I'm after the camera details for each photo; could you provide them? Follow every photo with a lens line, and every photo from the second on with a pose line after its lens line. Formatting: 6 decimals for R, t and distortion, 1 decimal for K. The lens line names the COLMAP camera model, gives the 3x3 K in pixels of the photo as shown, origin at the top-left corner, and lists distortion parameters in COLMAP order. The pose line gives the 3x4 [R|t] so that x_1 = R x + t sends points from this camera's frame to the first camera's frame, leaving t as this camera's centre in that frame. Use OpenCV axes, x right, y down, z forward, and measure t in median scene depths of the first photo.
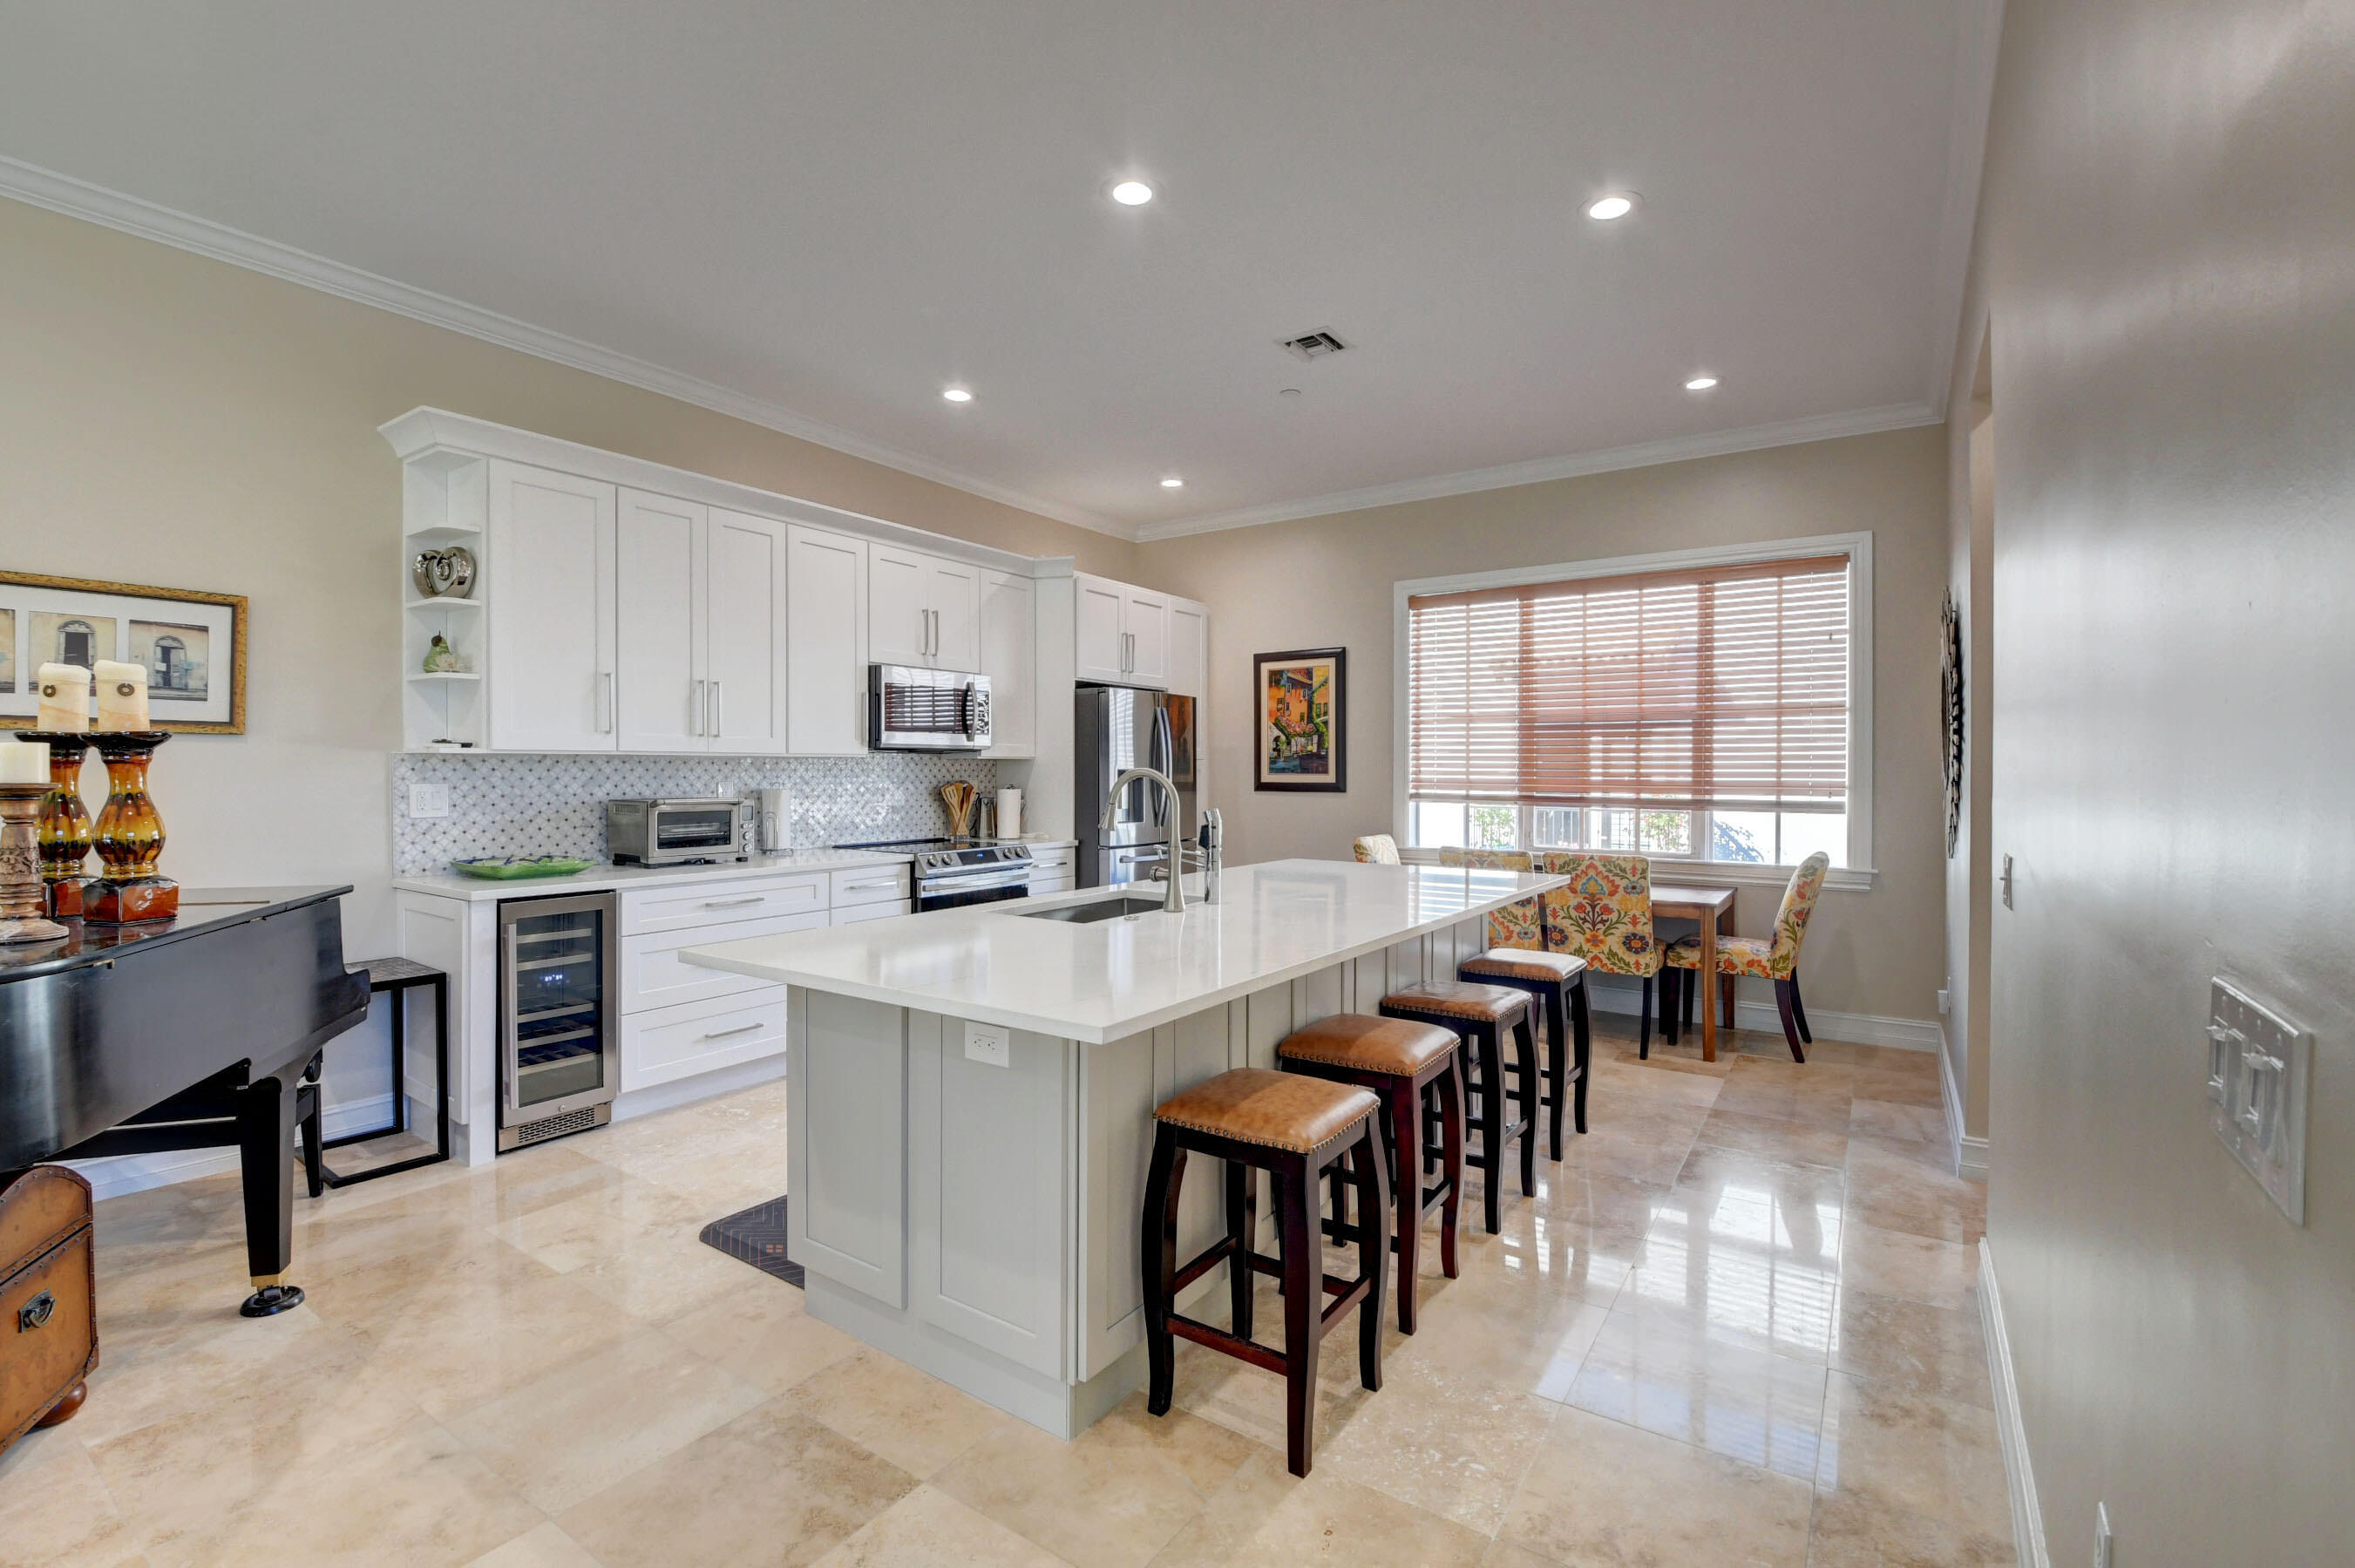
lens RADIAL K [[1036.1, 0, 1171.3], [0, 1036.1, 785.6], [0, 0, 1]] dist [-0.009332, -0.008745]
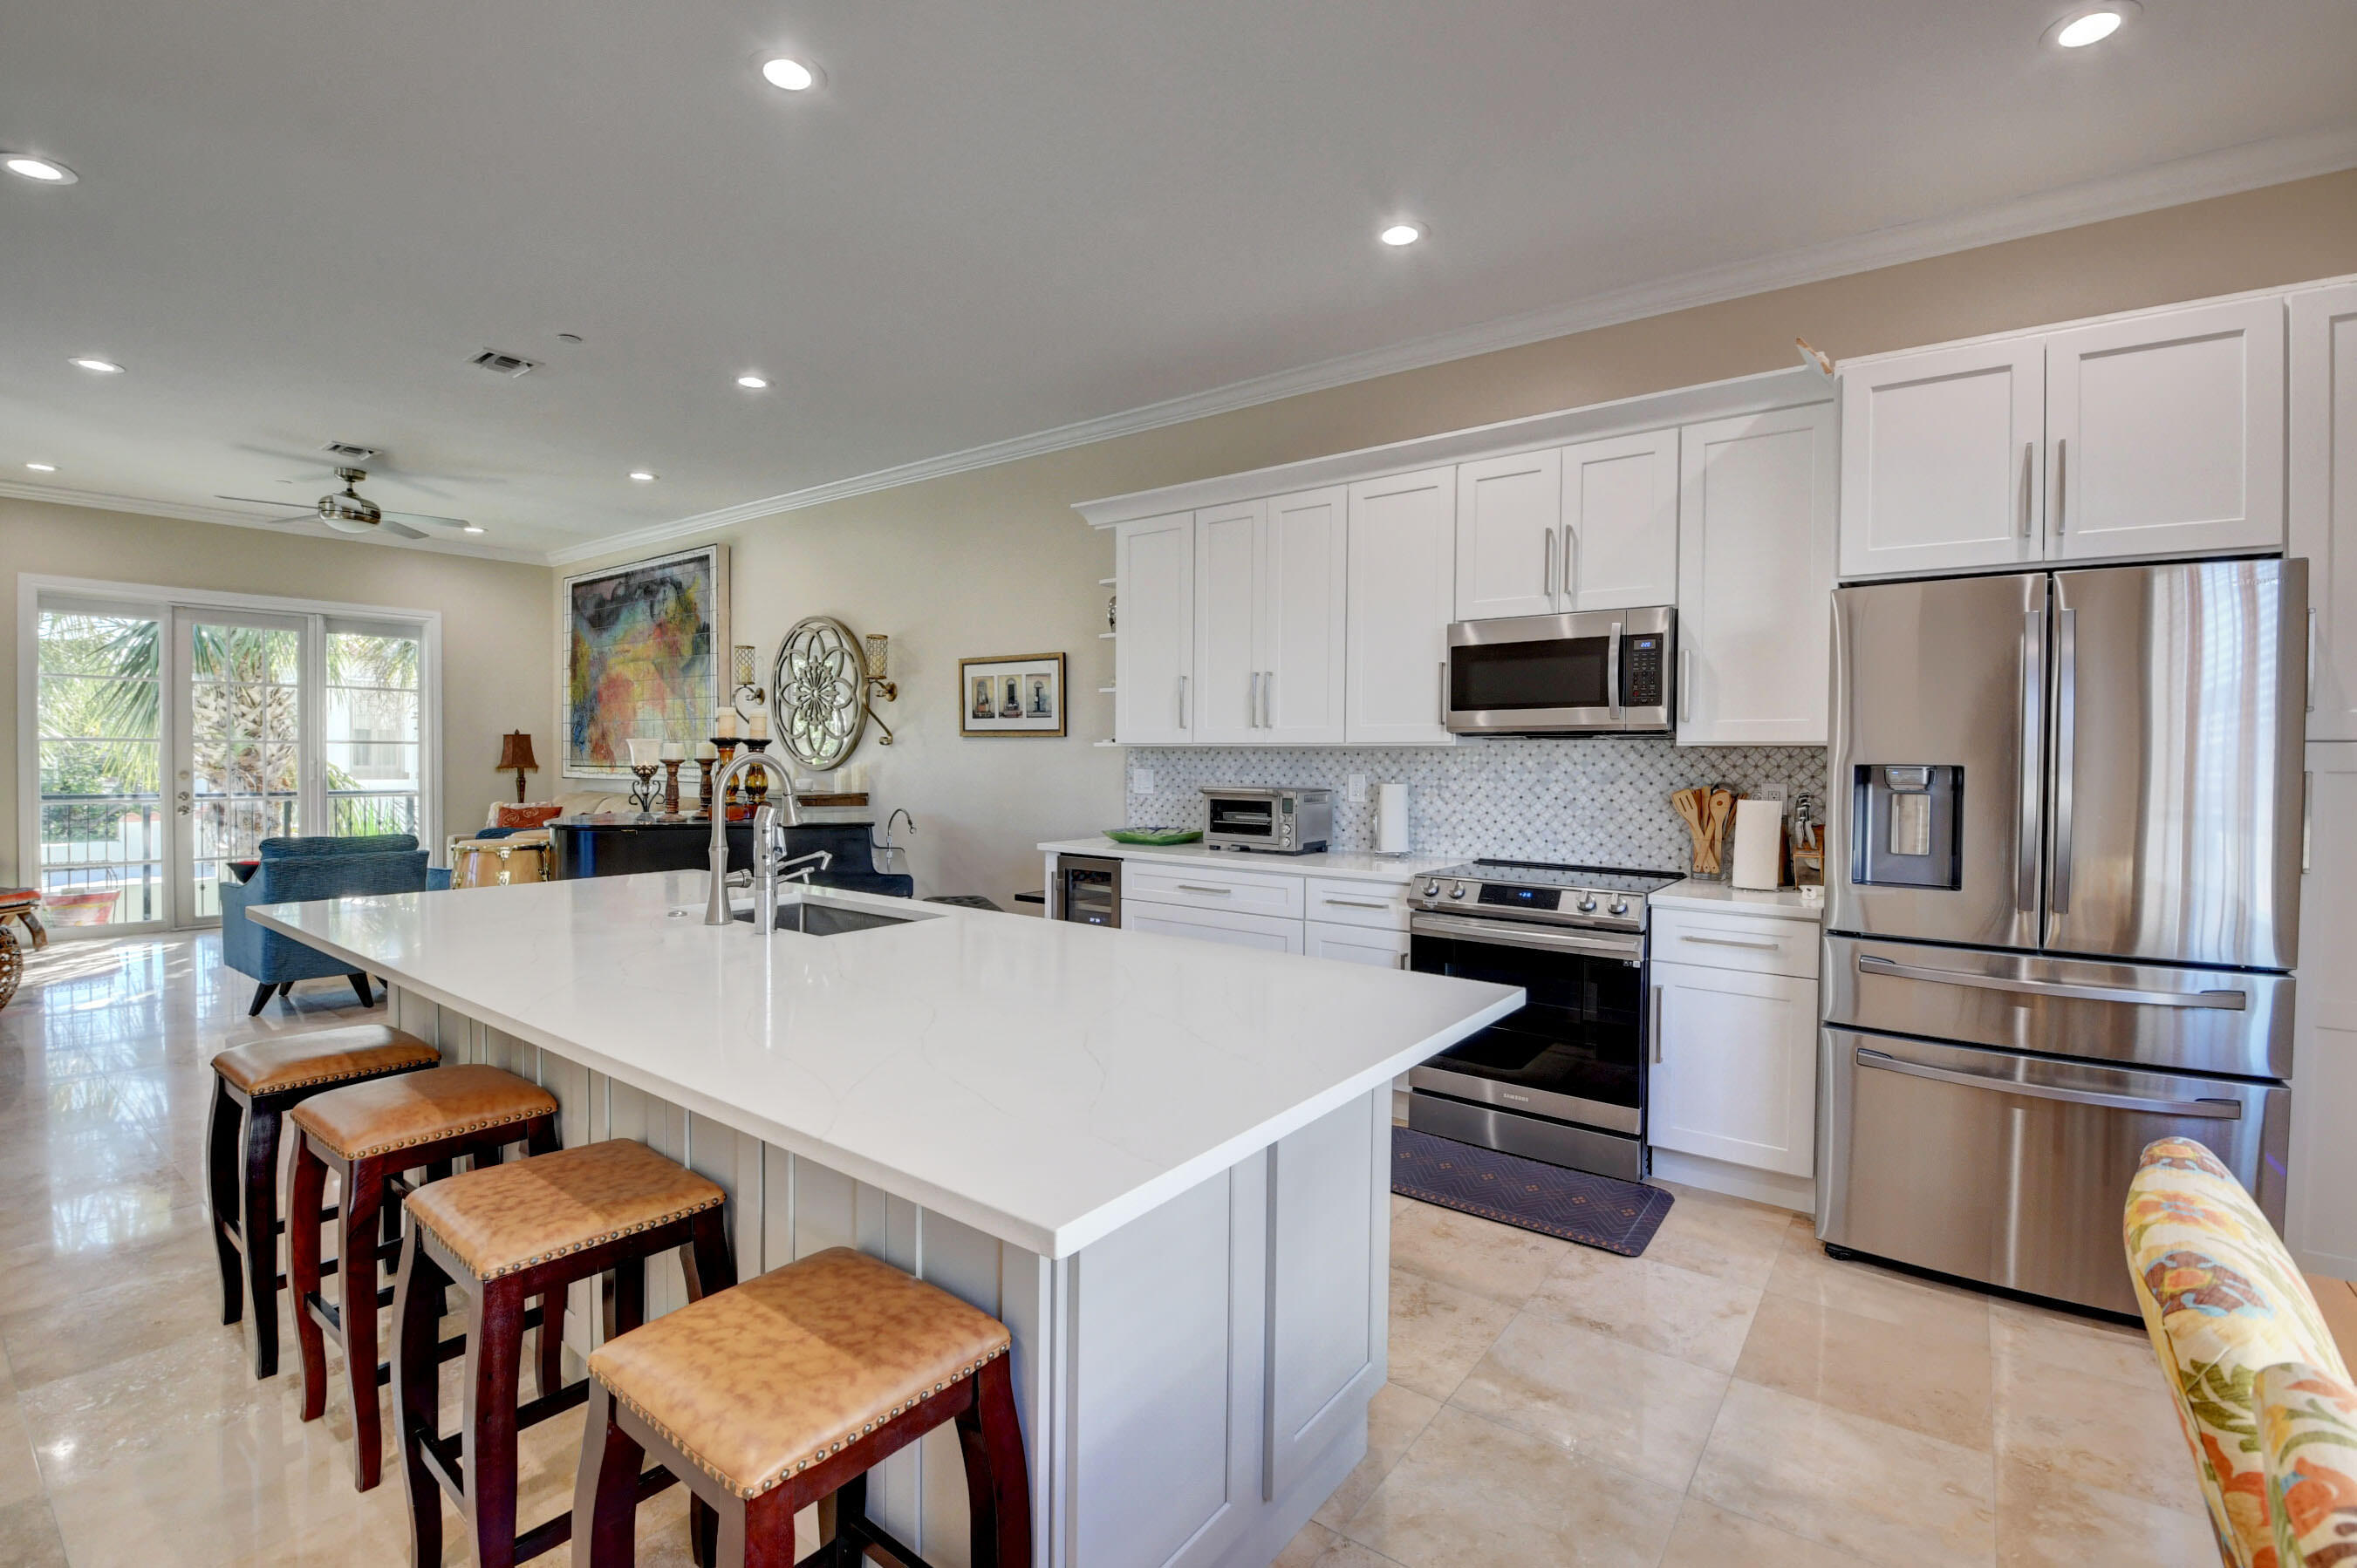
lens RADIAL K [[1036.8, 0, 1172.5], [0, 1036.8, 774.6], [0, 0, 1]] dist [-0.009332, -0.008745]
pose [[-0.047614, 0.014193, -0.998765, 0.547803], [-0.025433, 0.999558, 0.015417, -0.013917], [0.998542, 0.026136, -0.047232, 0.932433]]
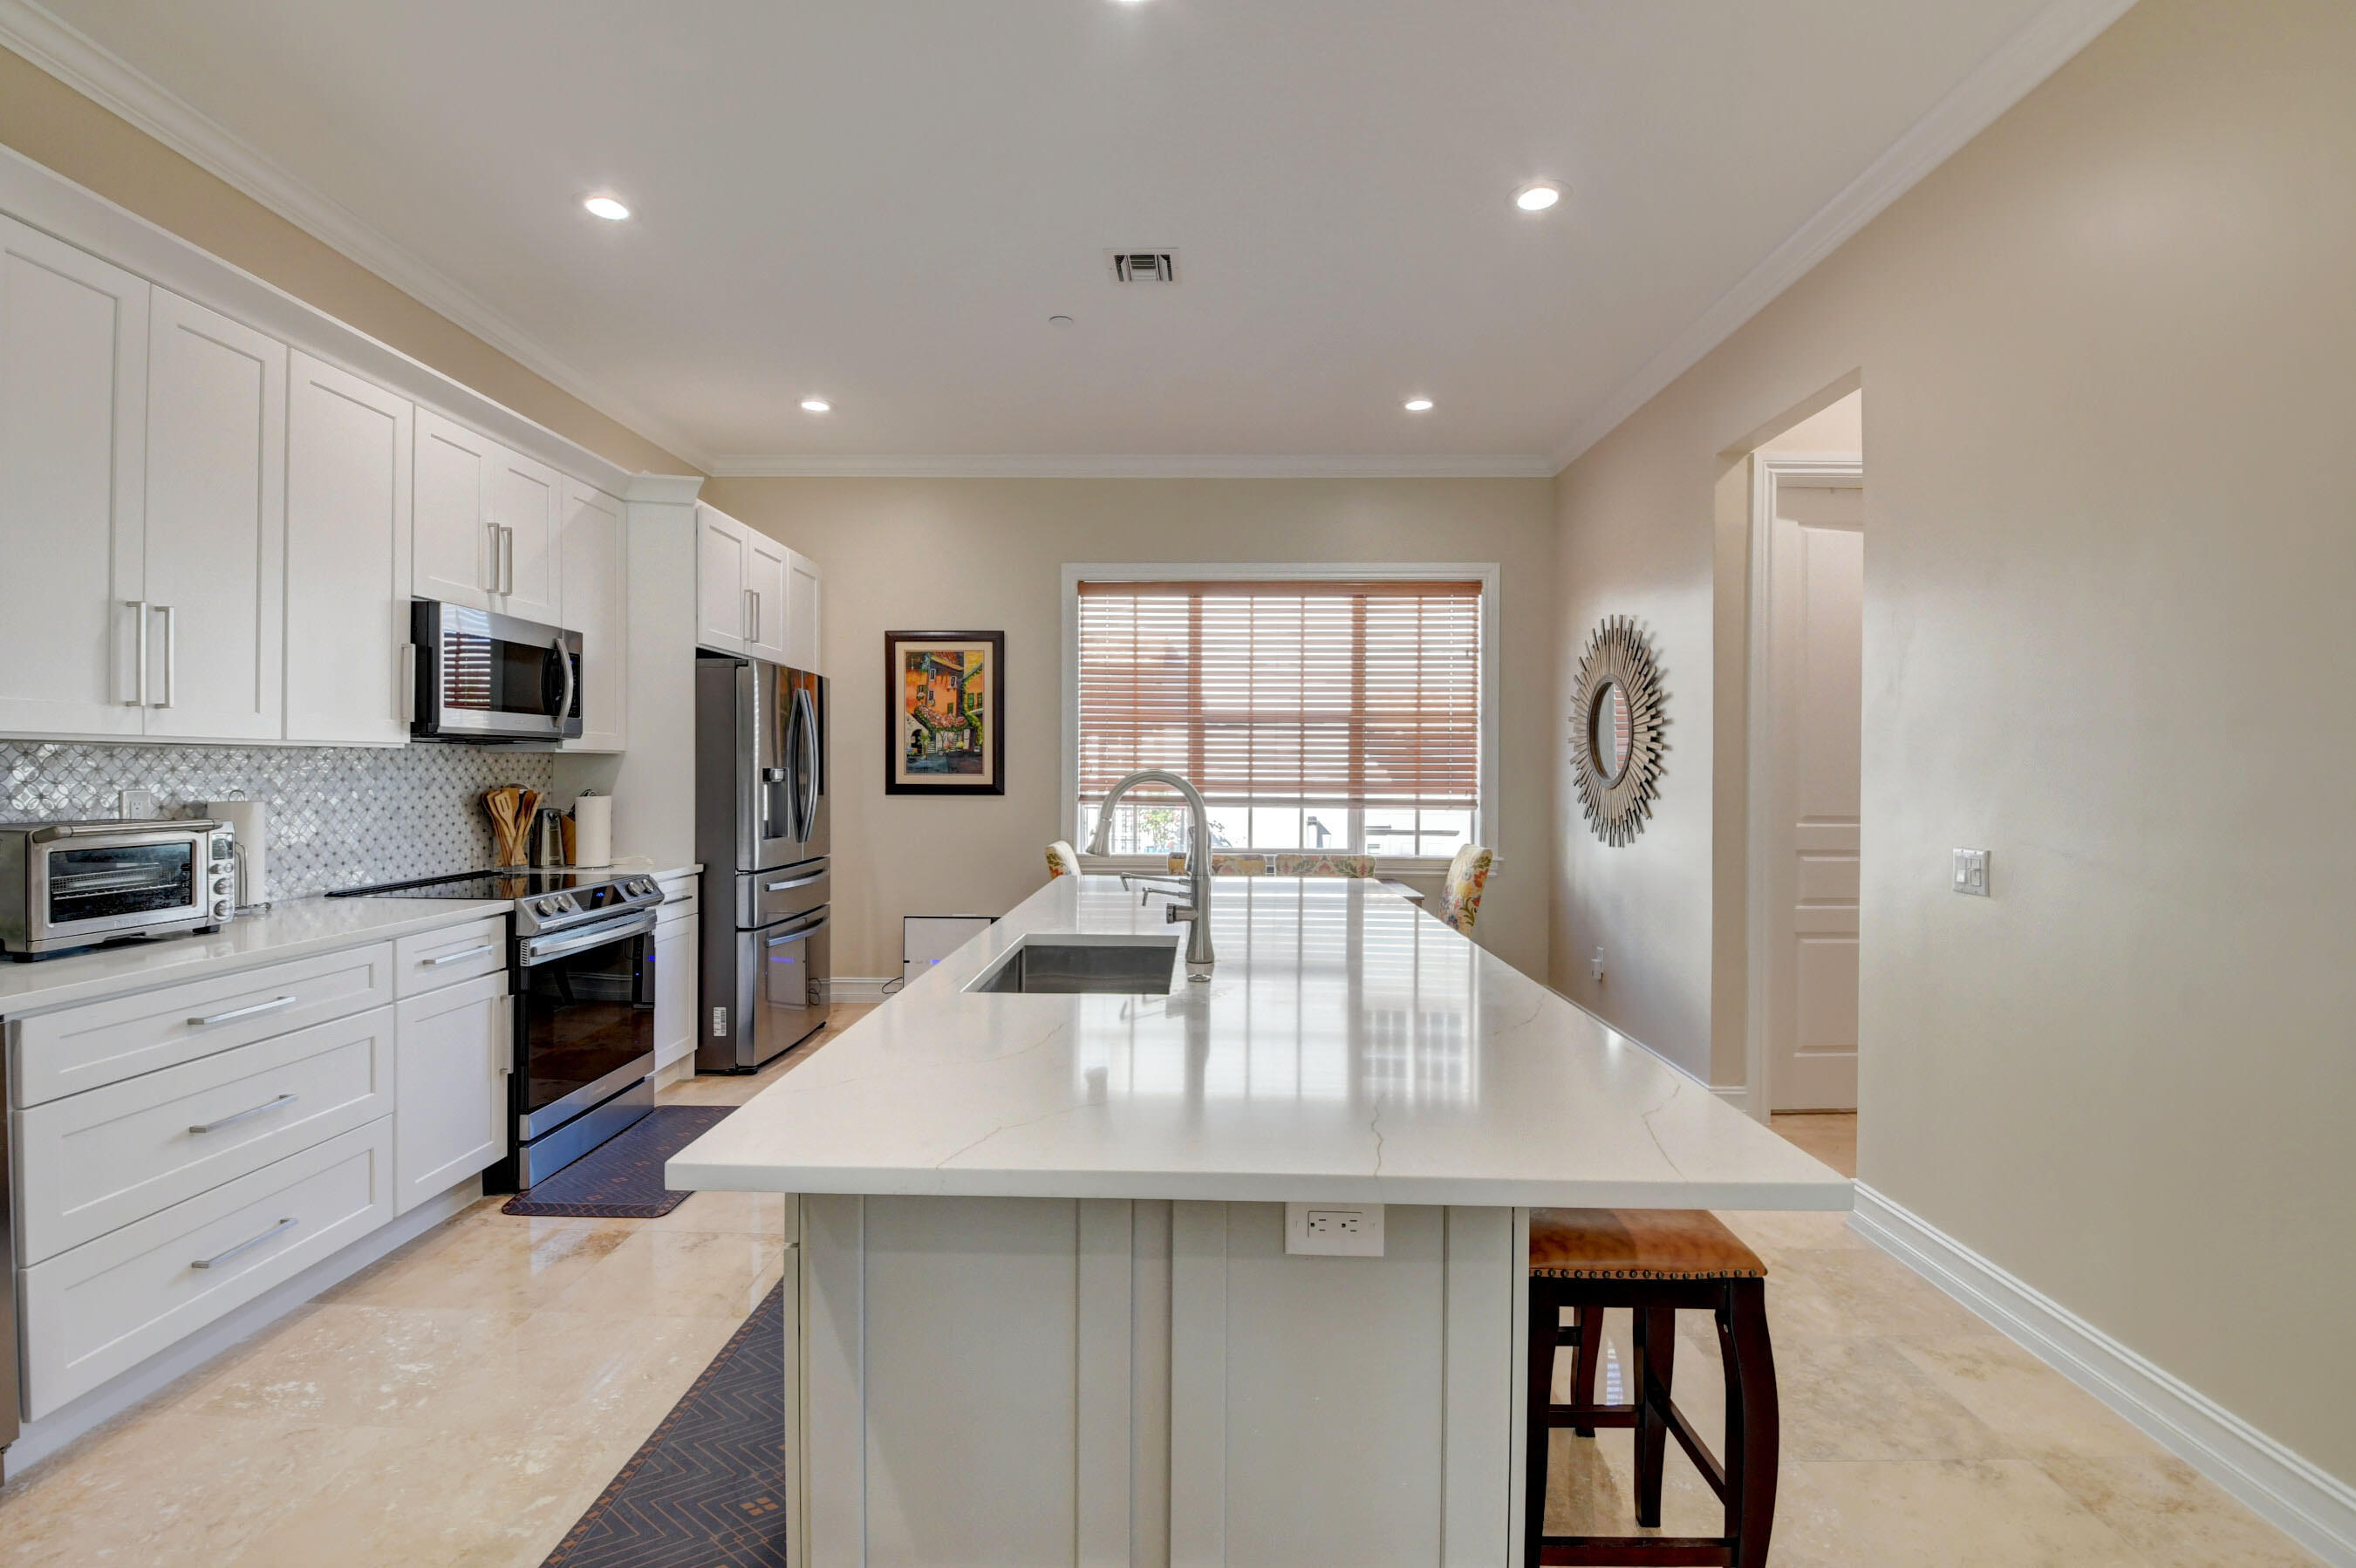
lens RADIAL K [[1036.4, 0, 1184.4], [0, 1036.4, 777.3], [0, 0, 1]] dist [-0.009332, -0.008745]
pose [[0.832831, -0.001754, 0.553524, -0.278149], [0.005460, 0.999972, -0.005046, -0.004547], [-0.553500, 0.007225, 0.832818, 0.254167]]
